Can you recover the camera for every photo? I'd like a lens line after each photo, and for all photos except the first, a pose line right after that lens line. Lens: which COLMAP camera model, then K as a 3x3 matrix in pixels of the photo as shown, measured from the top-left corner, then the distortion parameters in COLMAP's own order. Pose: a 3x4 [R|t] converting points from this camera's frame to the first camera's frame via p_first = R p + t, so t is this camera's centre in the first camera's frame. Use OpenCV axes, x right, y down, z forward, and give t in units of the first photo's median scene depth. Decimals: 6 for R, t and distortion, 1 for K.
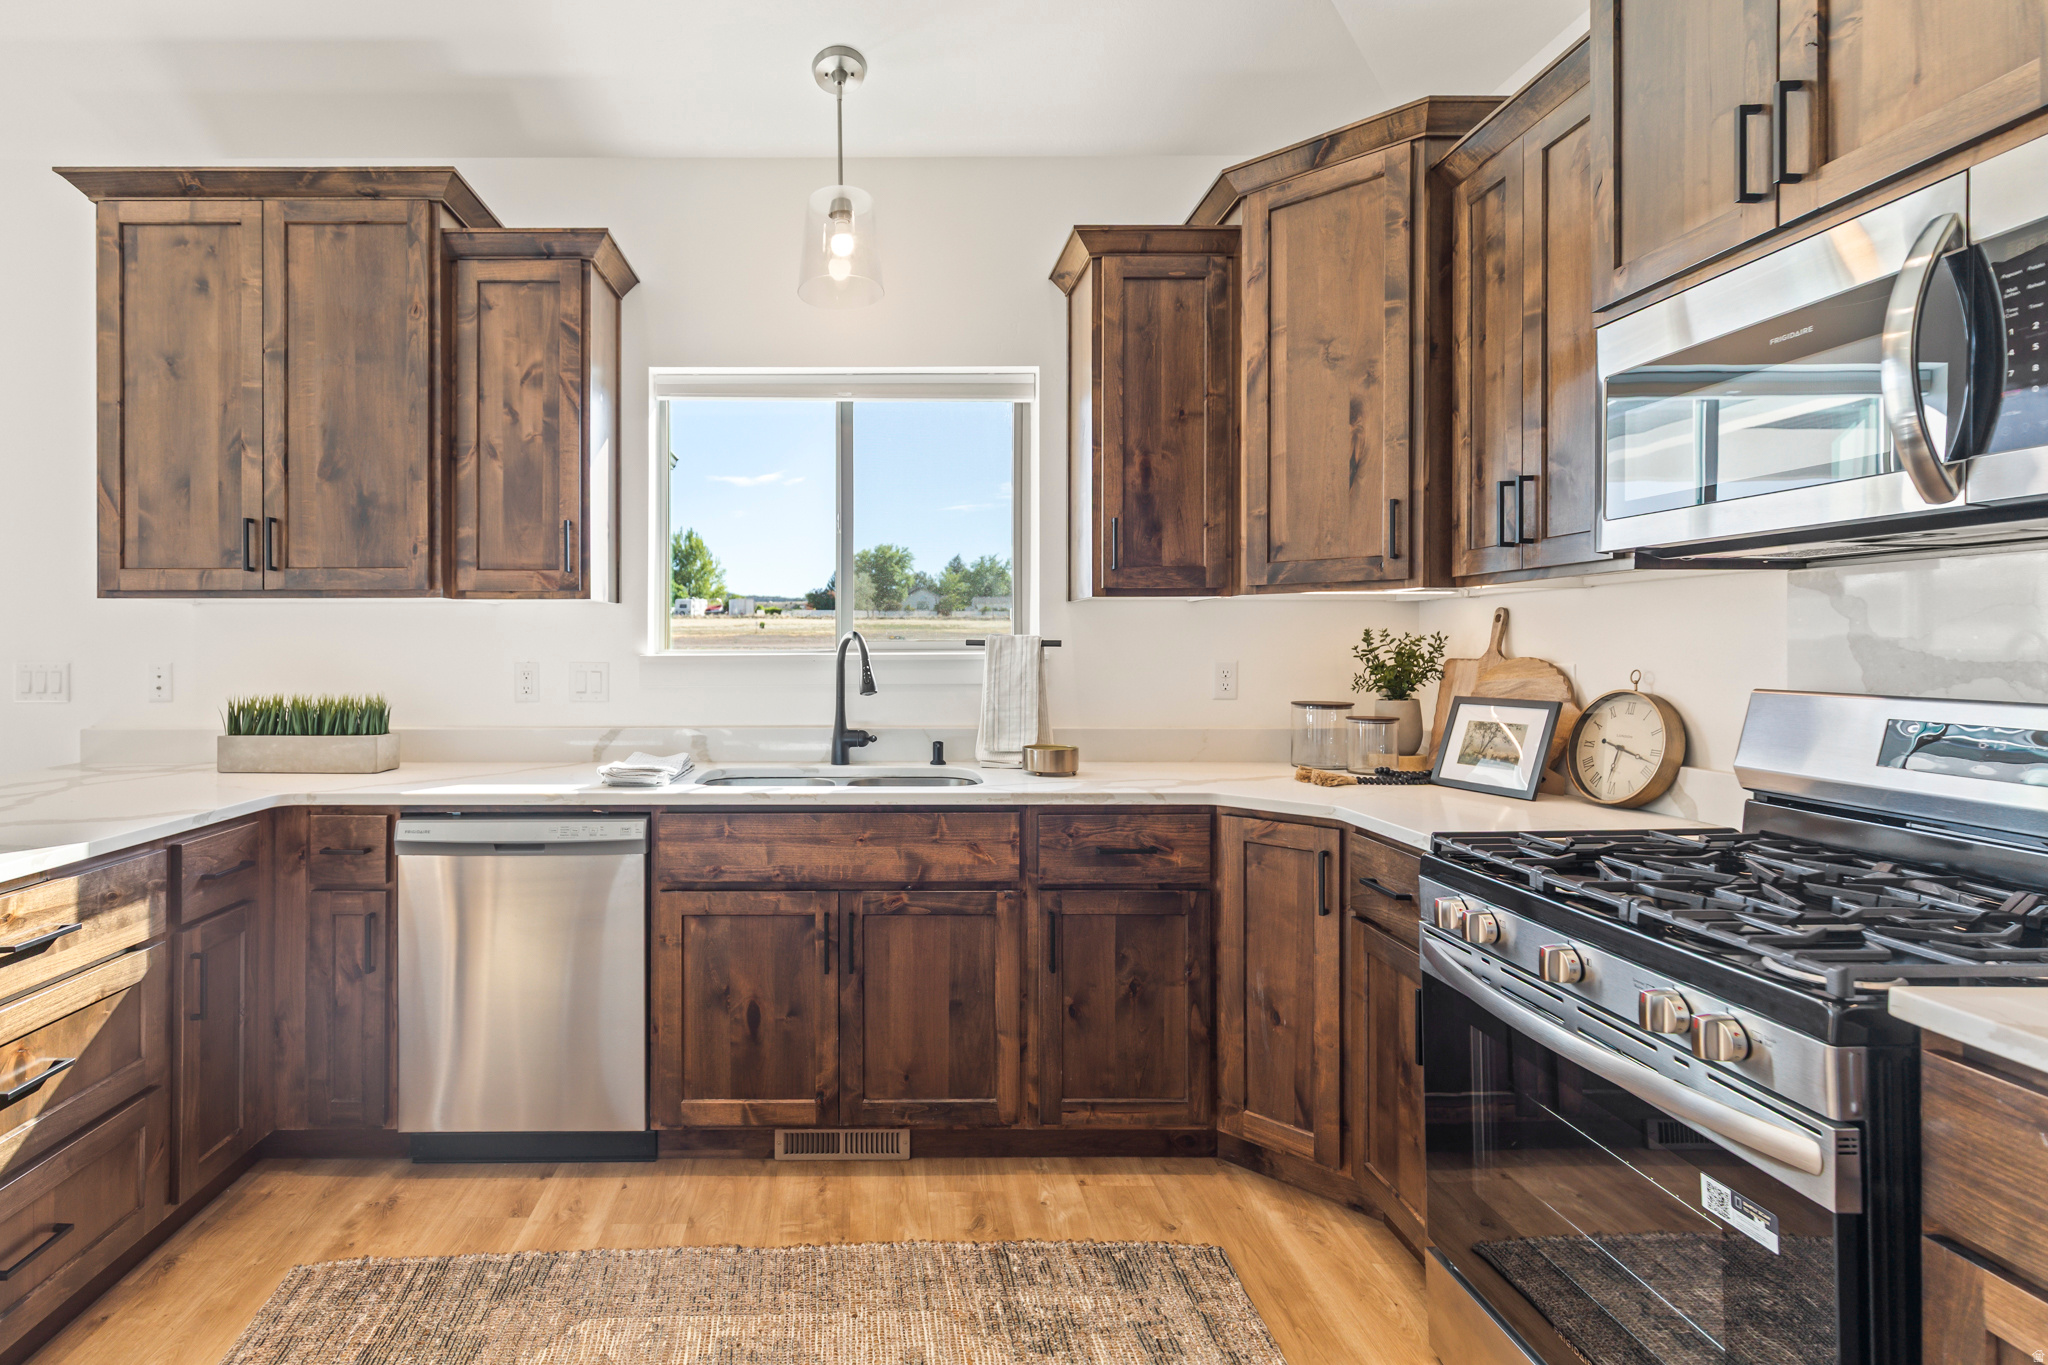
lens RADIAL K [[974.6, 0, 900.6], [0, 974.6, 642.4], [0, 0, 1]] dist [0.004175, 0.000054]
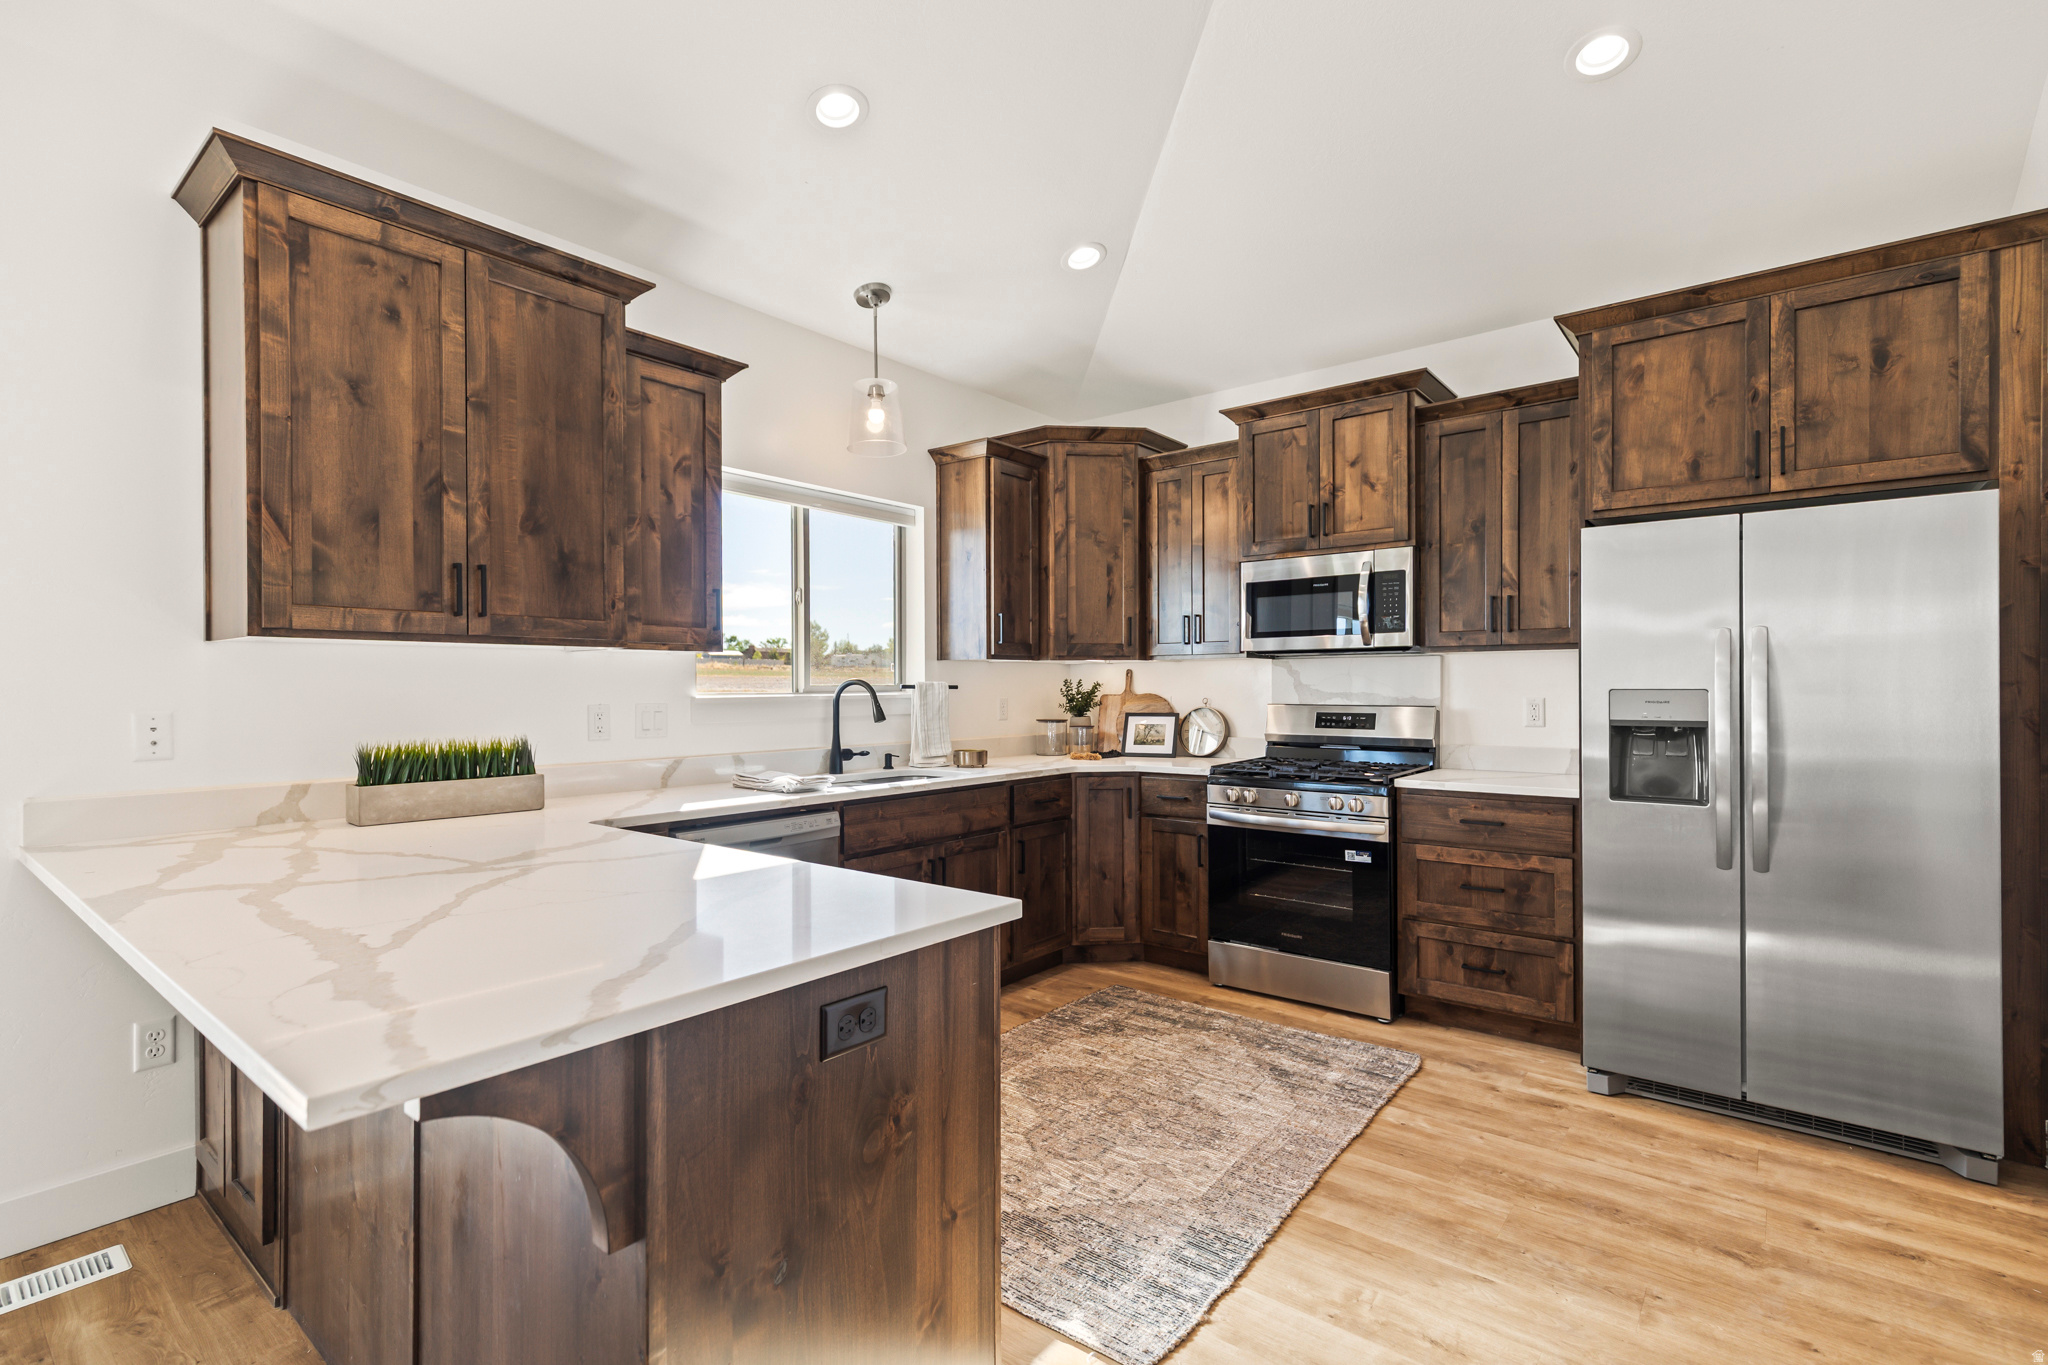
lens RADIAL K [[931.9, 0, 1018.8], [0, 931.9, 685.0], [0, 0, 1]] dist [0.004116, -0.000549]
pose [[0.632506, 0.001114, 0.774555, -1.036584], [0.000384, 0.999998, -0.001752, 0.000144], [-0.774556, 0.001405, 0.632504, -0.053974]]
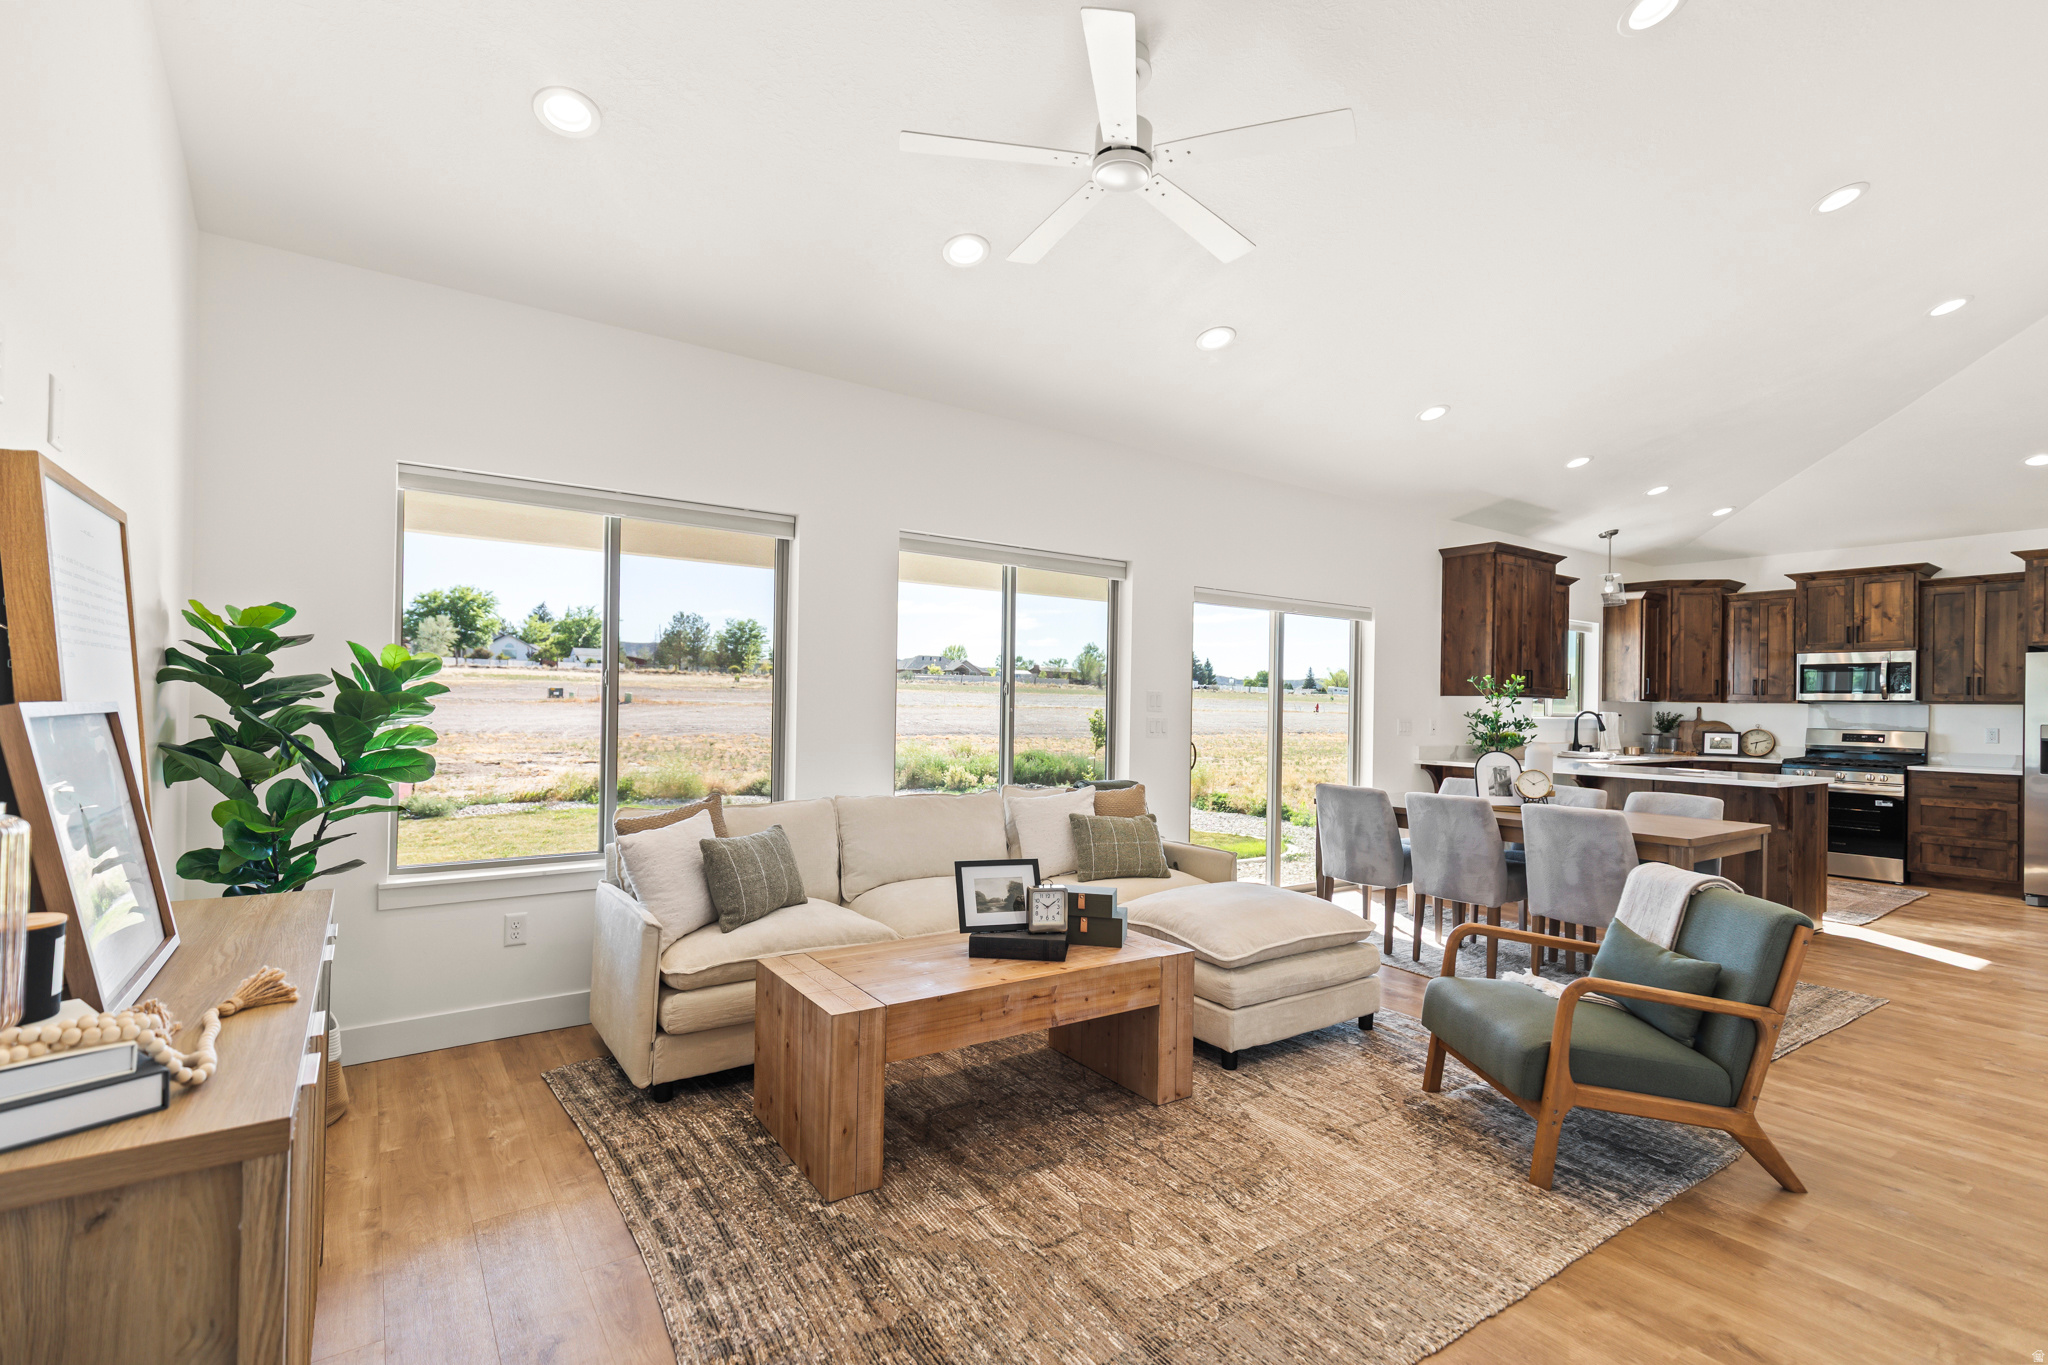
lens RADIAL K [[931.9, 0, 998.3], [0, 931.9, 695.0], [0, 0, 1]] dist [0.004116, -0.000549]
pose [[0.823246, 0.021416, 0.567280, -3.491840], [-0.020042, 0.999762, -0.008659, 0.001933], [-0.567330, -0.004241, 0.823479, -0.380801]]
